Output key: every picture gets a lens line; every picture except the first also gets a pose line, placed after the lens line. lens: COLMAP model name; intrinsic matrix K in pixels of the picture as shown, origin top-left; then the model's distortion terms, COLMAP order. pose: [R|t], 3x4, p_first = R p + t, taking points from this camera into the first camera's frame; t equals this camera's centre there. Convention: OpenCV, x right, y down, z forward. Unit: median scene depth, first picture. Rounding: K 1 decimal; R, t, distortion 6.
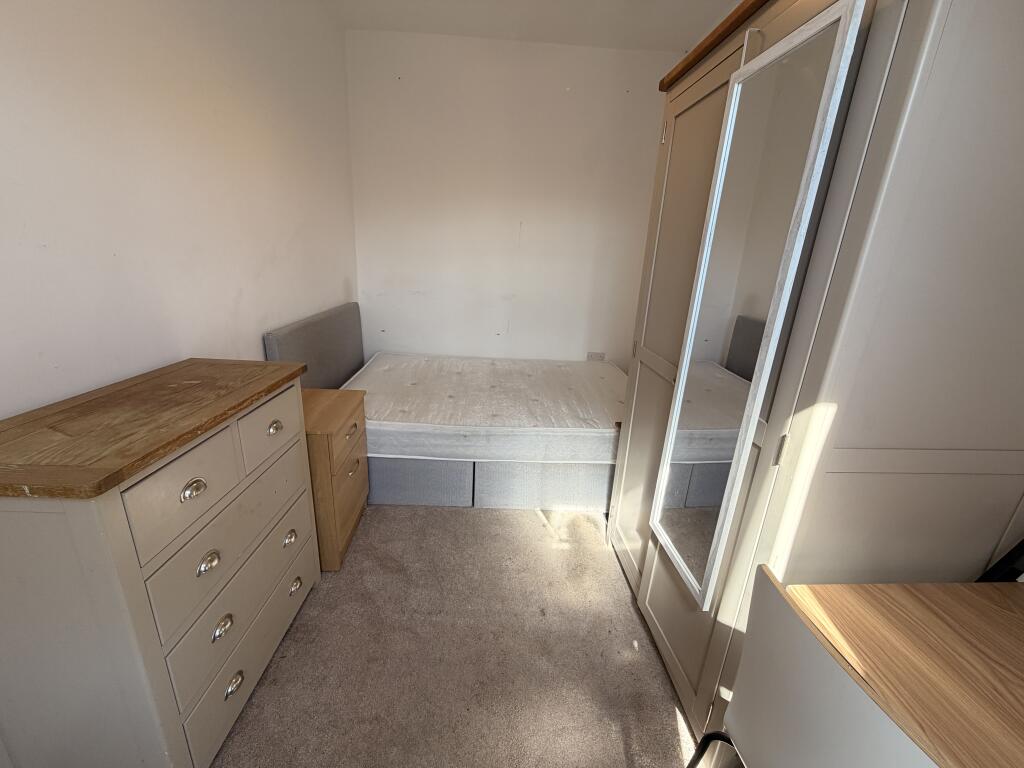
lens RADIAL K [[410.4, 0, 510.6], [0, 410.4, 385.8], [0, 0, 1]] dist [0.002431, -0.000484]
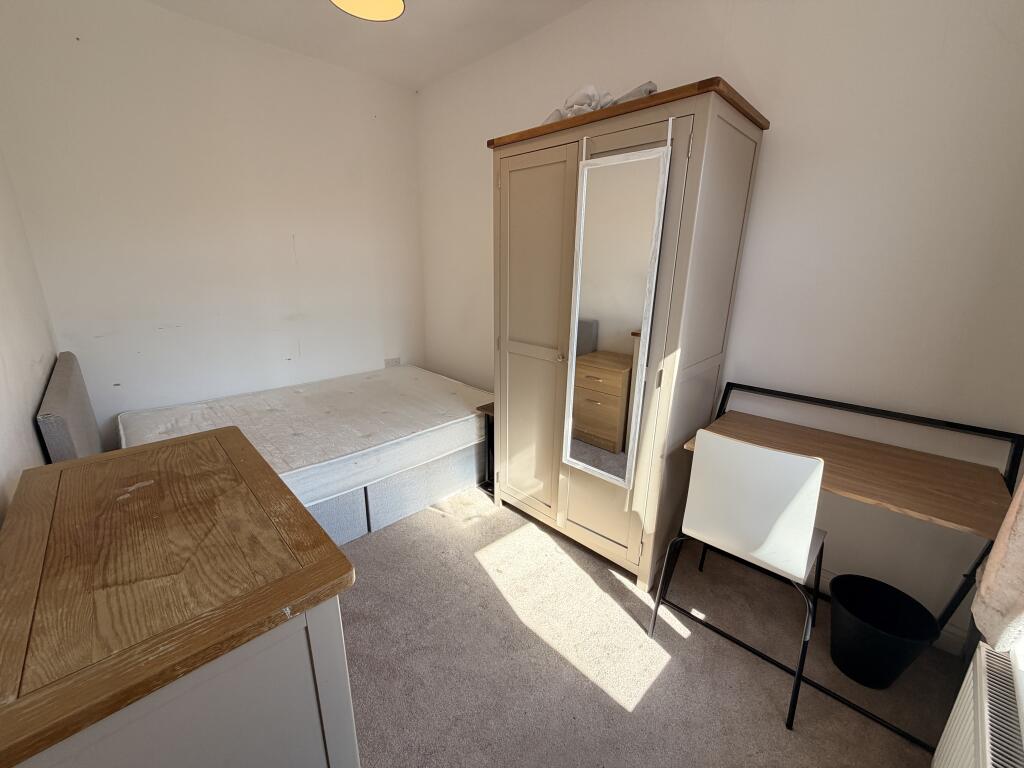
lens RADIAL K [[410.4, 0, 510.0], [0, 410.4, 384.1], [0, 0, 1]] dist [0.002431, -0.000484]
pose [[0.735297, -0.227755, 0.638330, -0.432328], [0.230958, 0.969675, 0.079937, -0.053620], [-0.637179, 0.088650, 0.765601, 0.011154]]
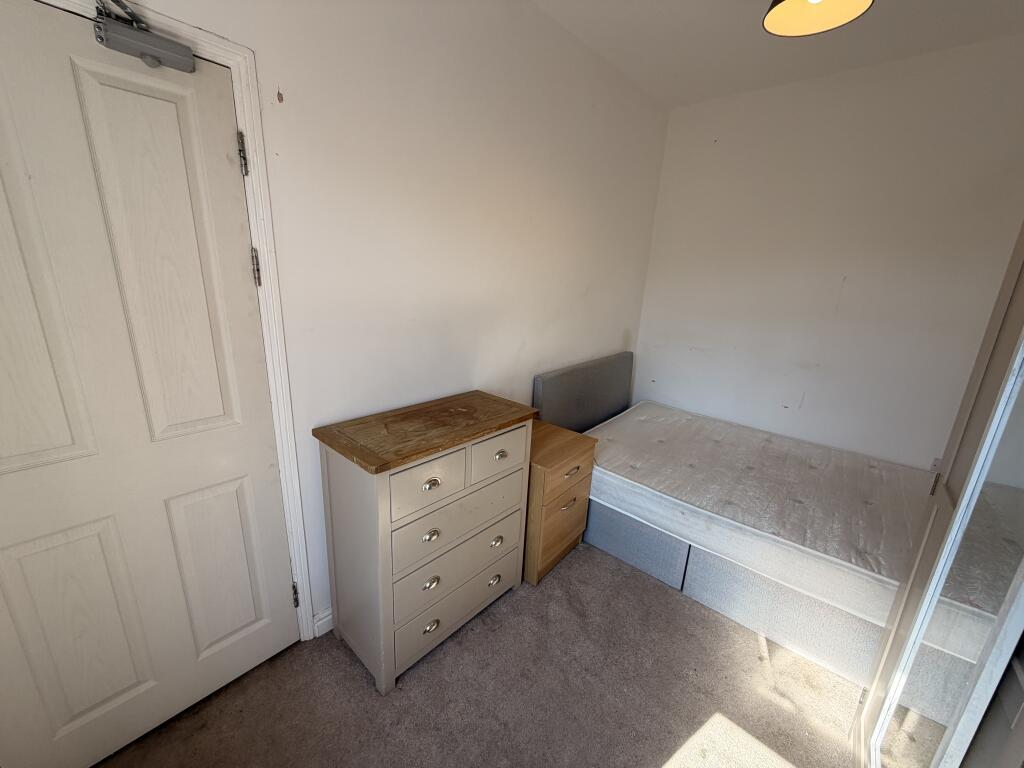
lens RADIAL K [[410.4, 0, 506.5], [0, 410.4, 386.4], [0, 0, 1]] dist [0.002431, -0.000484]
pose [[0.725227, 0.167819, -0.667745, 0.178069], [-0.217719, 0.975972, 0.008823, -0.082338], [0.653181, 0.138982, 0.744338, 0.003082]]
